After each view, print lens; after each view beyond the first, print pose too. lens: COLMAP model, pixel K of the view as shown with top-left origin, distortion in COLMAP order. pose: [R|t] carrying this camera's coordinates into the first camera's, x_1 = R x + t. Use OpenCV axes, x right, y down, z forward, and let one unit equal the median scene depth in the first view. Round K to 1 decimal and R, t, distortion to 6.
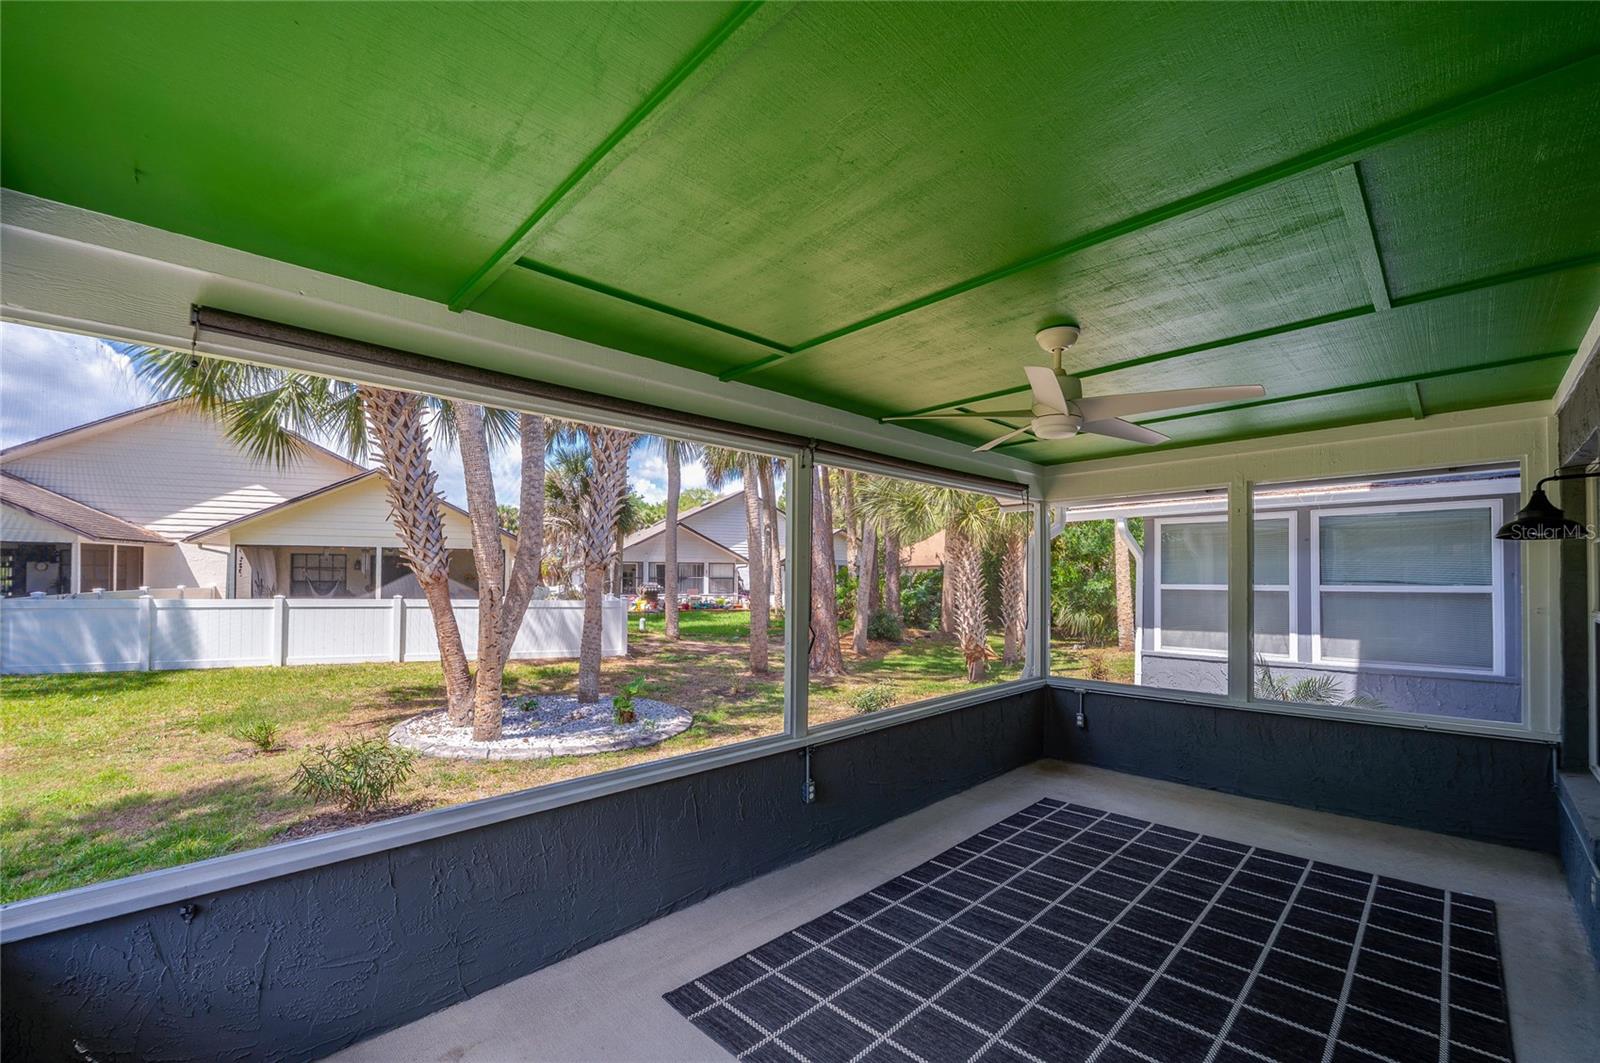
lens RADIAL K [[665.3, 0, 819.8], [0, 665.3, 569.8], [0, 0, 1]] dist [-0.016826, 0.000965]
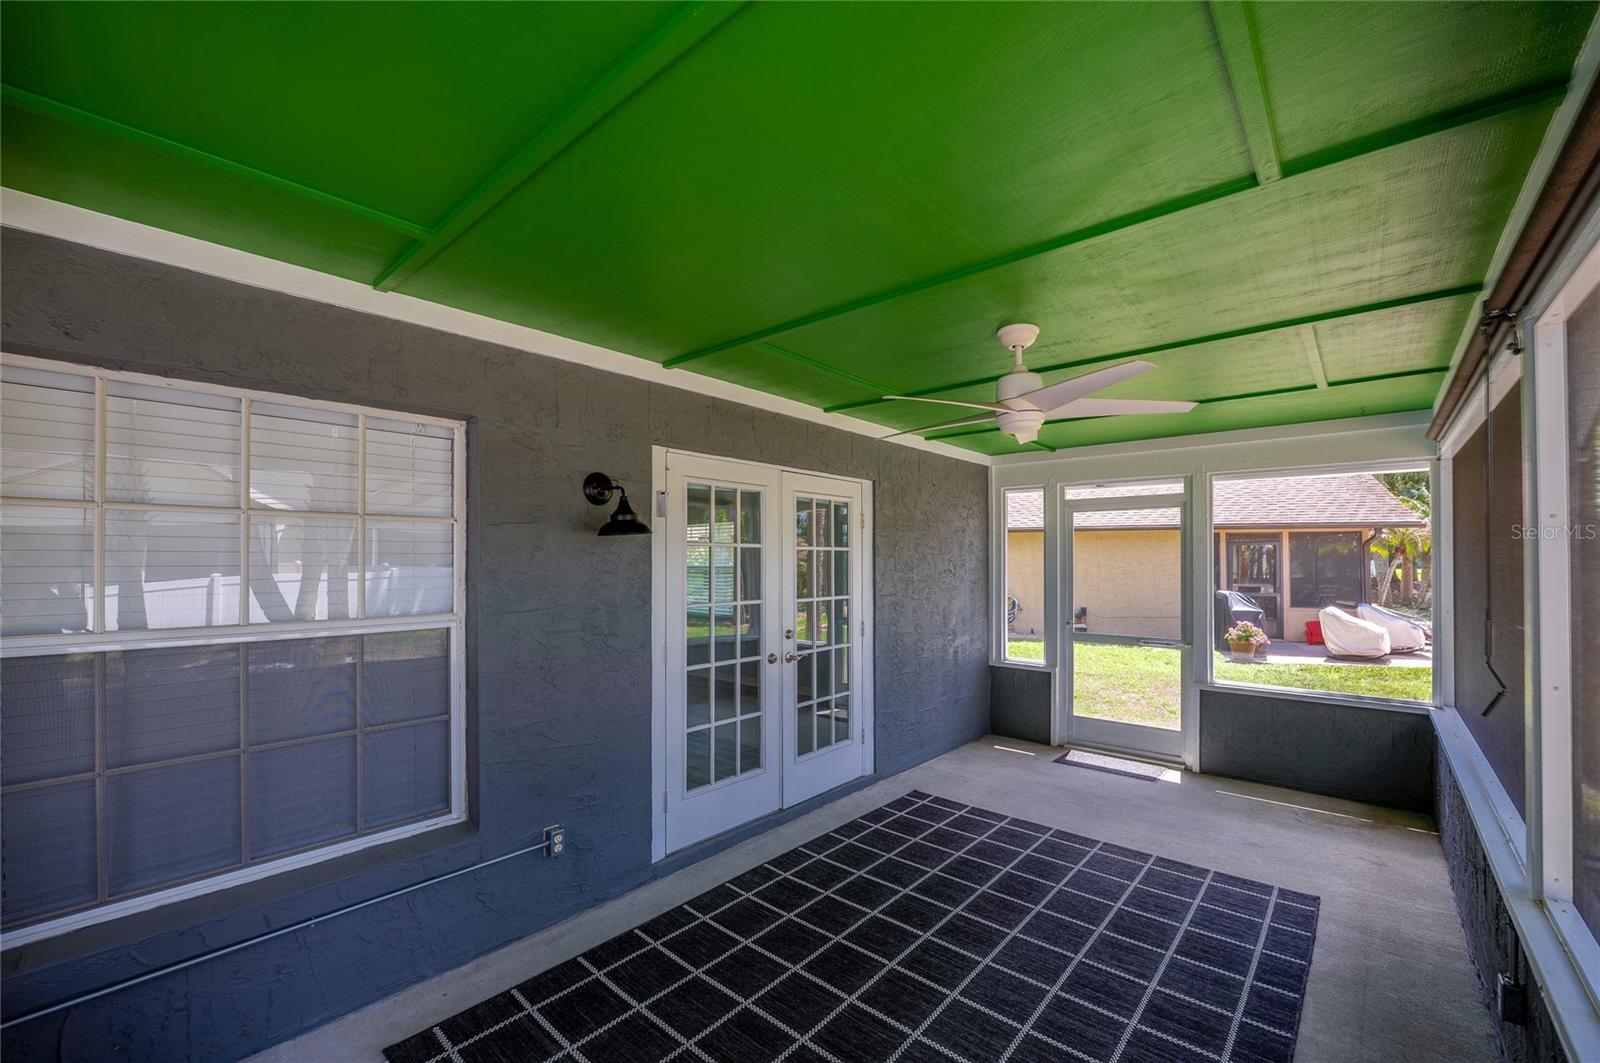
lens RADIAL K [[665.3, 0, 811.1], [0, 665.3, 540.4], [0, 0, 1]] dist [-0.016826, 0.000965]
pose [[-0.998026, -0.009809, -0.062036, 0.255635], [-0.007404, 0.999216, -0.038888, 0.004487], [0.062369, -0.038351, -0.997316, 0.689181]]
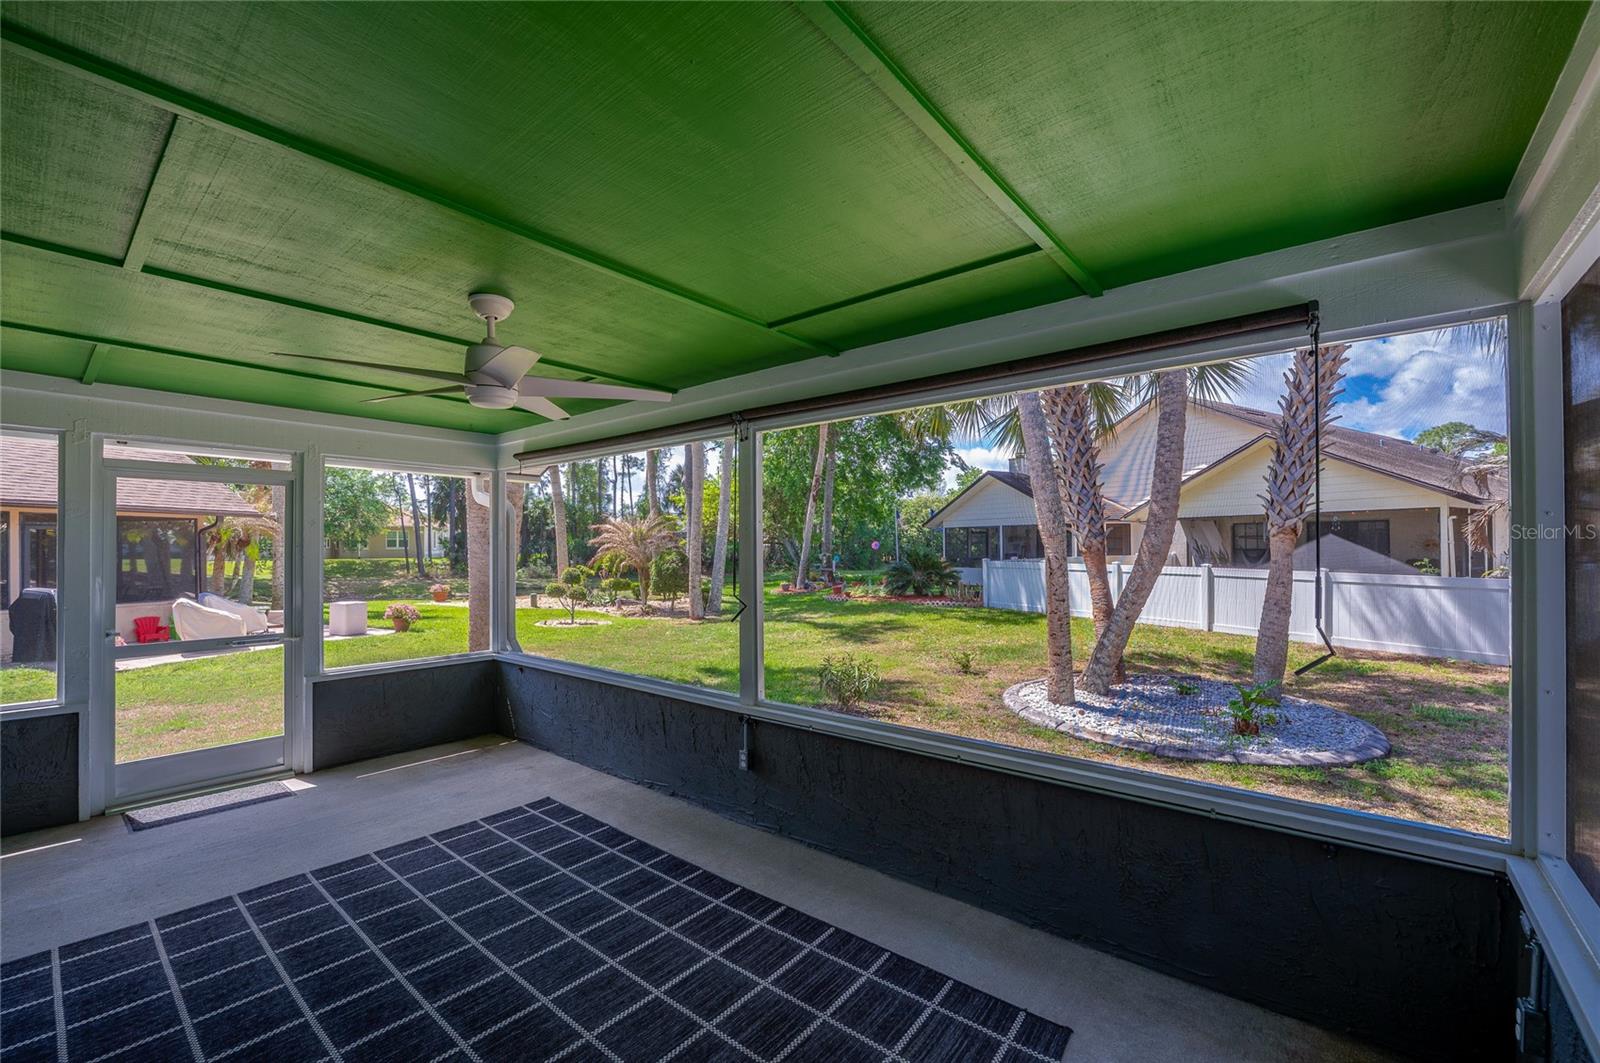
lens RADIAL K [[665.3, 0, 802.1], [0, 665.3, 538.9], [0, 0, 1]] dist [-0.016826, 0.000965]
pose [[0.078269, -0.015266, -0.996815, 0.470018], [0.018013, 0.999741, -0.013897, 0.005737], [0.996770, -0.016868, 0.078524, 0.473413]]
